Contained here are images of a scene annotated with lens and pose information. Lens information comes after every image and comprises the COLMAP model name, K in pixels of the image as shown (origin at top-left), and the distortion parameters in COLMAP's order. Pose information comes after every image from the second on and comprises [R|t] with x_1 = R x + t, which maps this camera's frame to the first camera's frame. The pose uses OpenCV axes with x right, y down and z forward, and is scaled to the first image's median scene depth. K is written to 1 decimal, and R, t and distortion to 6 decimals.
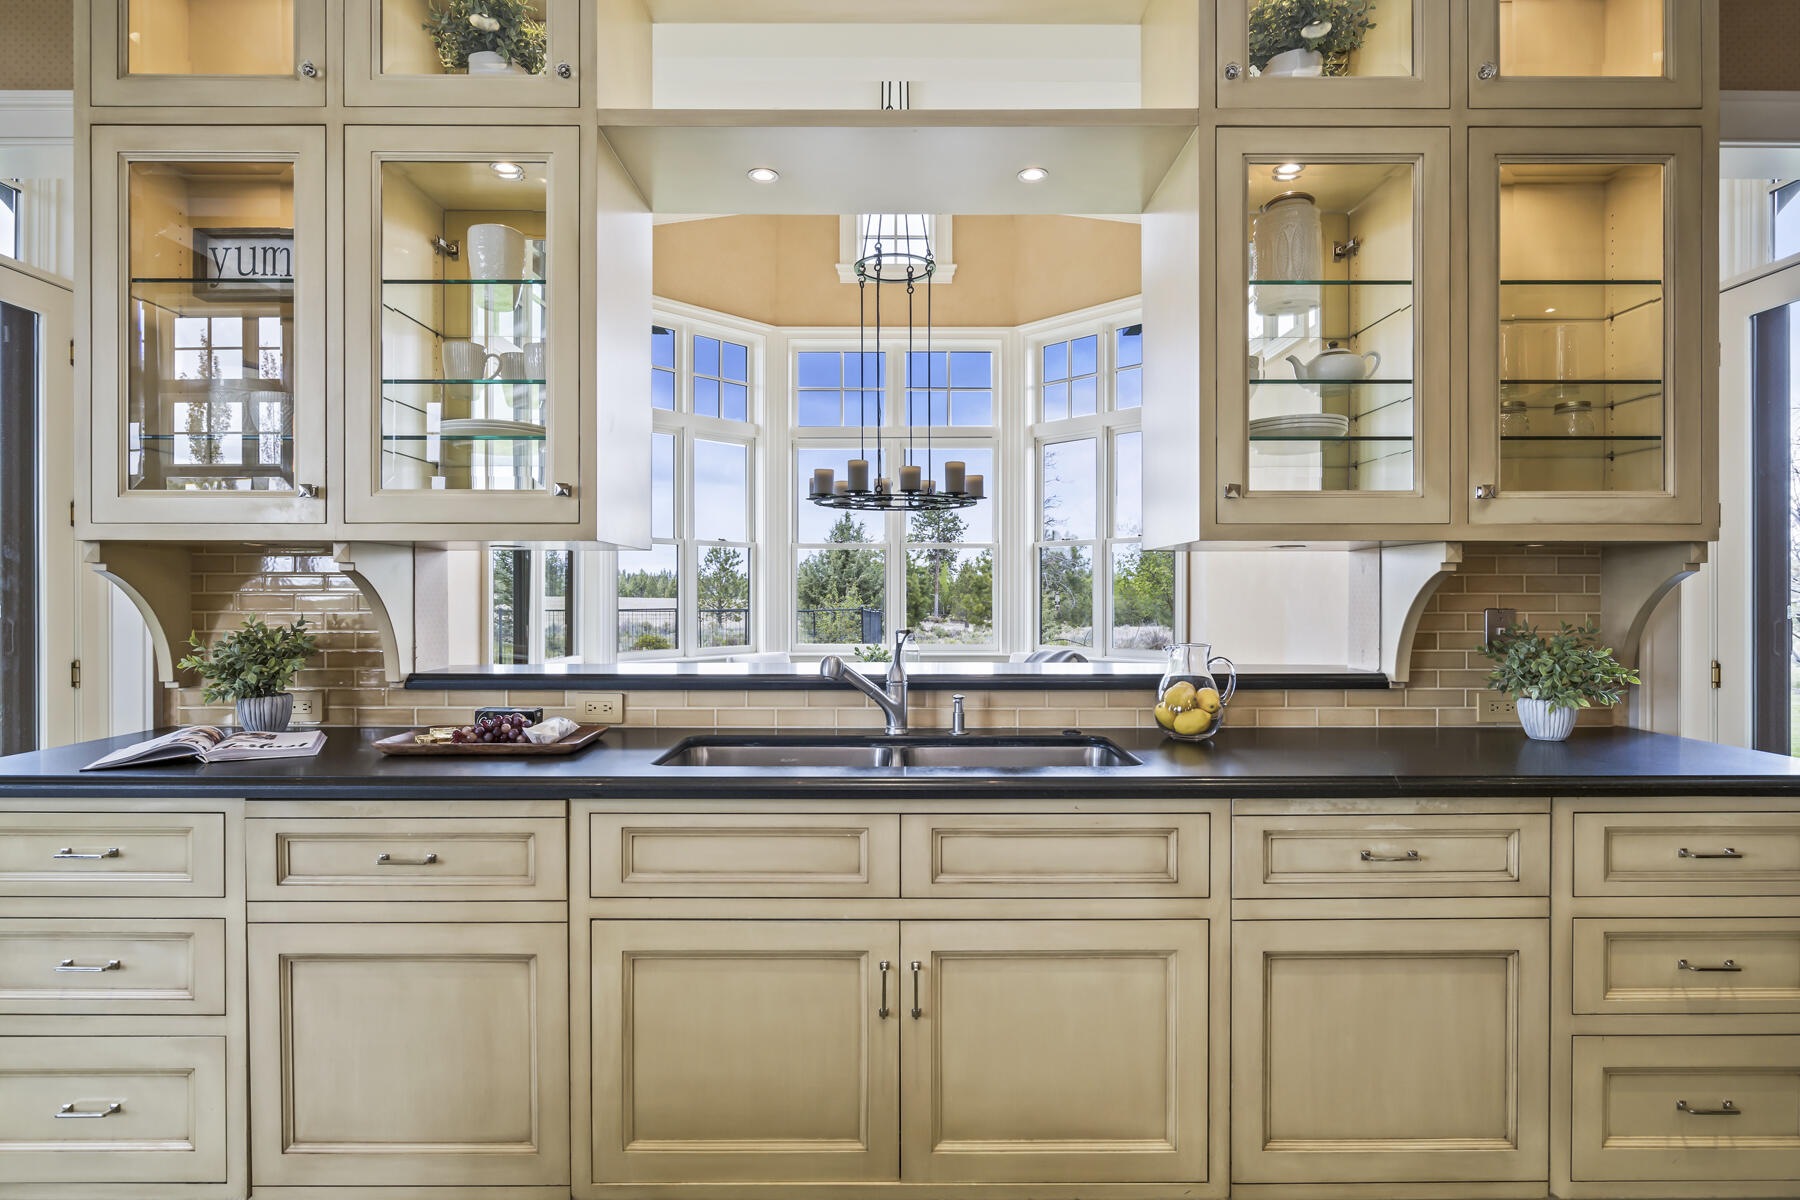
lens RADIAL K [[913.3, 0, 900.0], [0, 913.3, 600.4], [0, 0, 1]] dist [-0.007666, 0.003600]
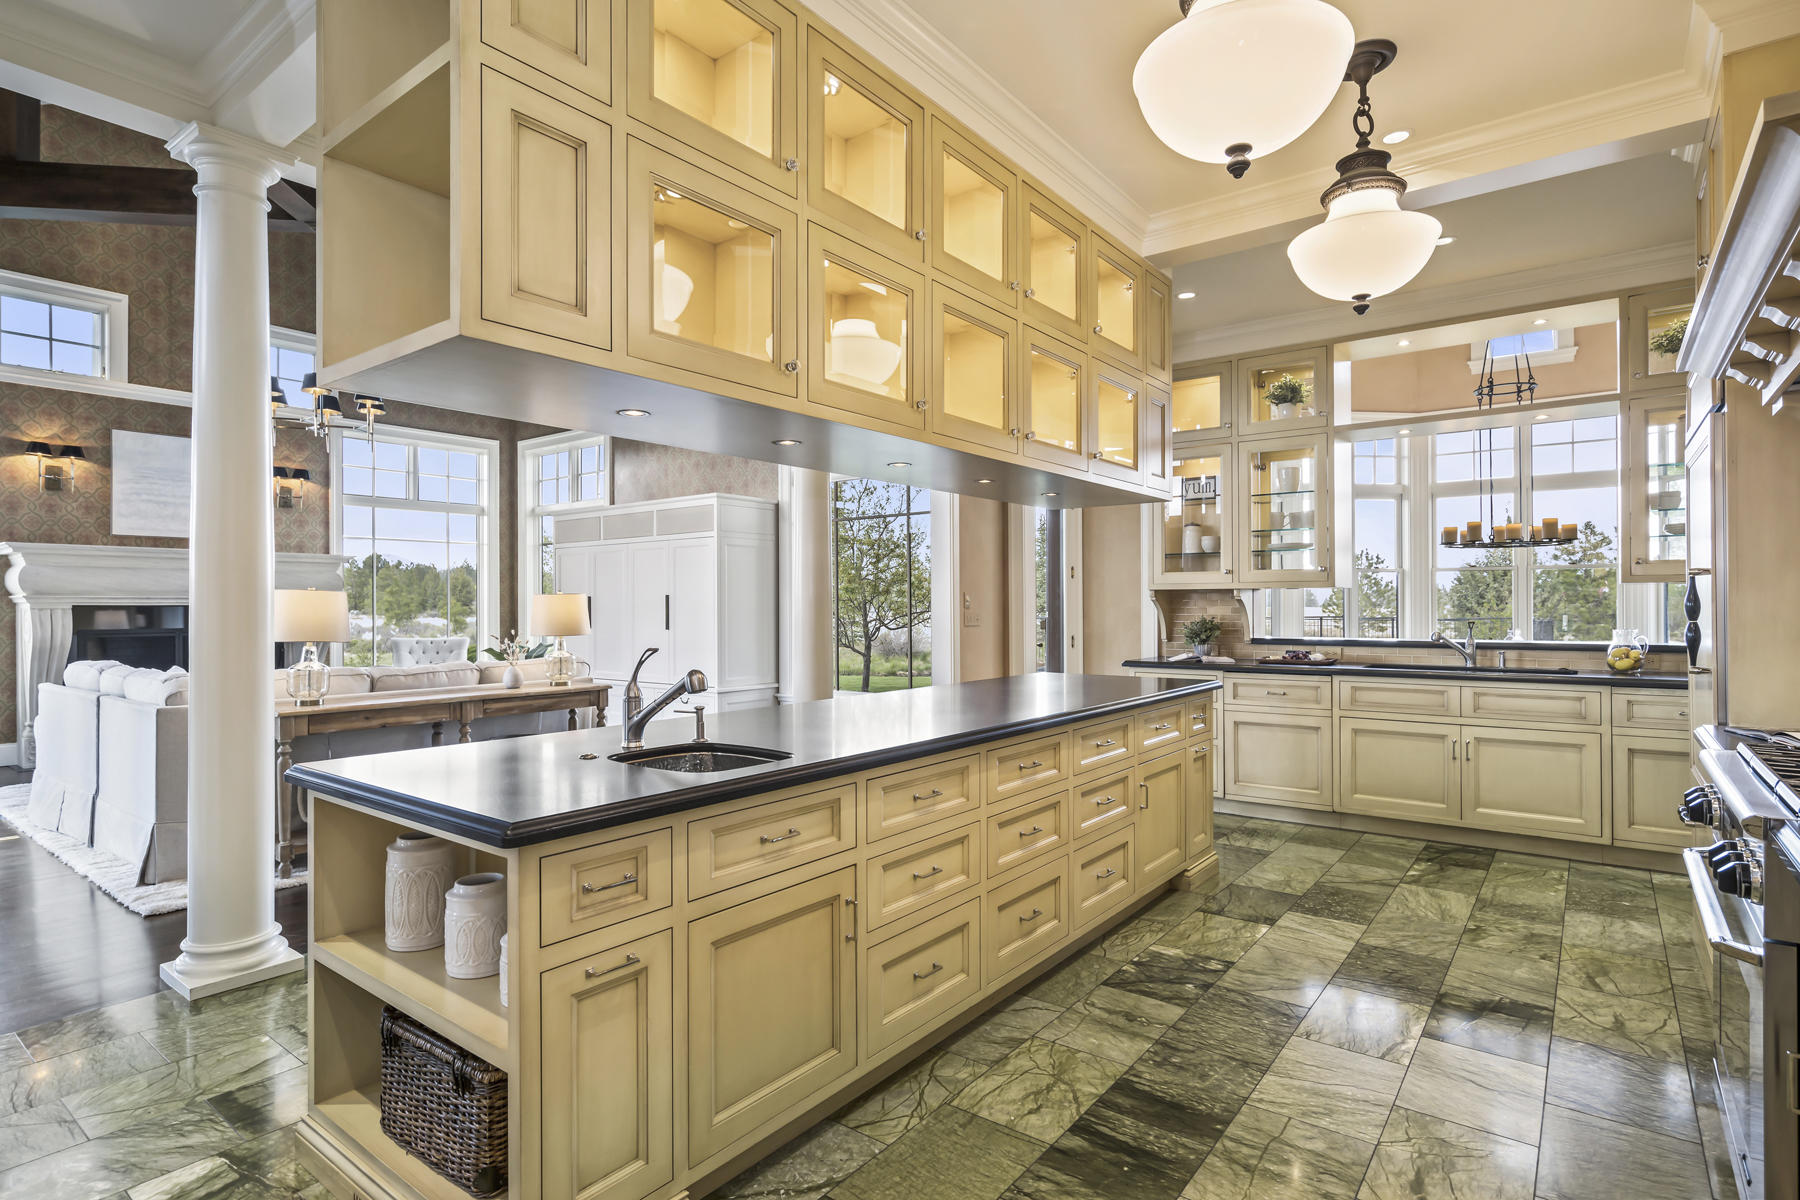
lens RADIAL K [[913.3, 0, 903.7], [0, 913.3, 600.8], [0, 0, 1]] dist [-0.007666, 0.003600]
pose [[0.790790, -0.006513, -0.612053, 0.353737], [0.000856, 0.999954, -0.009534, -0.001603], [0.612087, 0.007016, 0.790759, -2.201798]]
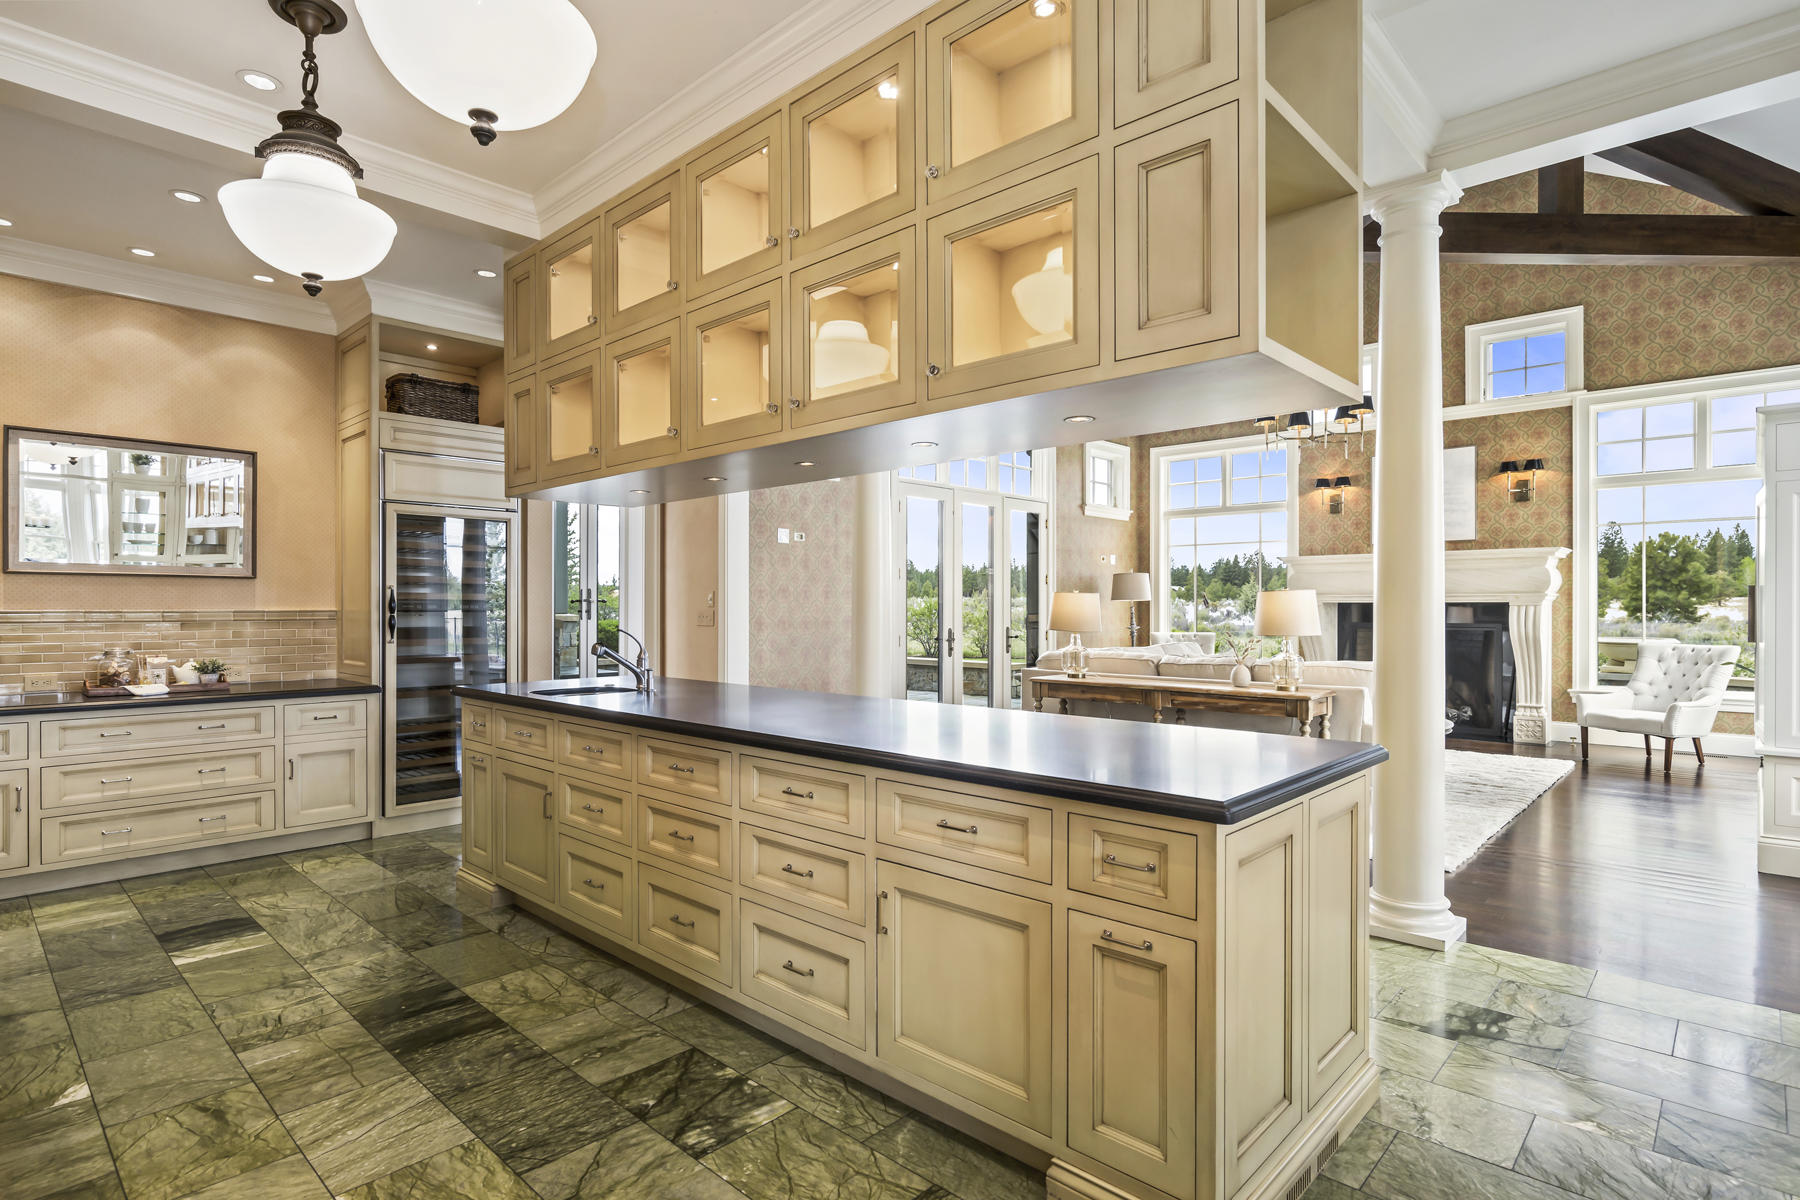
lens RADIAL K [[913.3, 0, 893.7], [0, 913.3, 608.1], [0, 0, 1]] dist [-0.007666, 0.003600]
pose [[-0.692714, 0.001584, -0.721211, 0.502294], [-0.003245, 0.999981, 0.005312, -0.022490], [0.721205, 0.006020, -0.692695, 3.605735]]
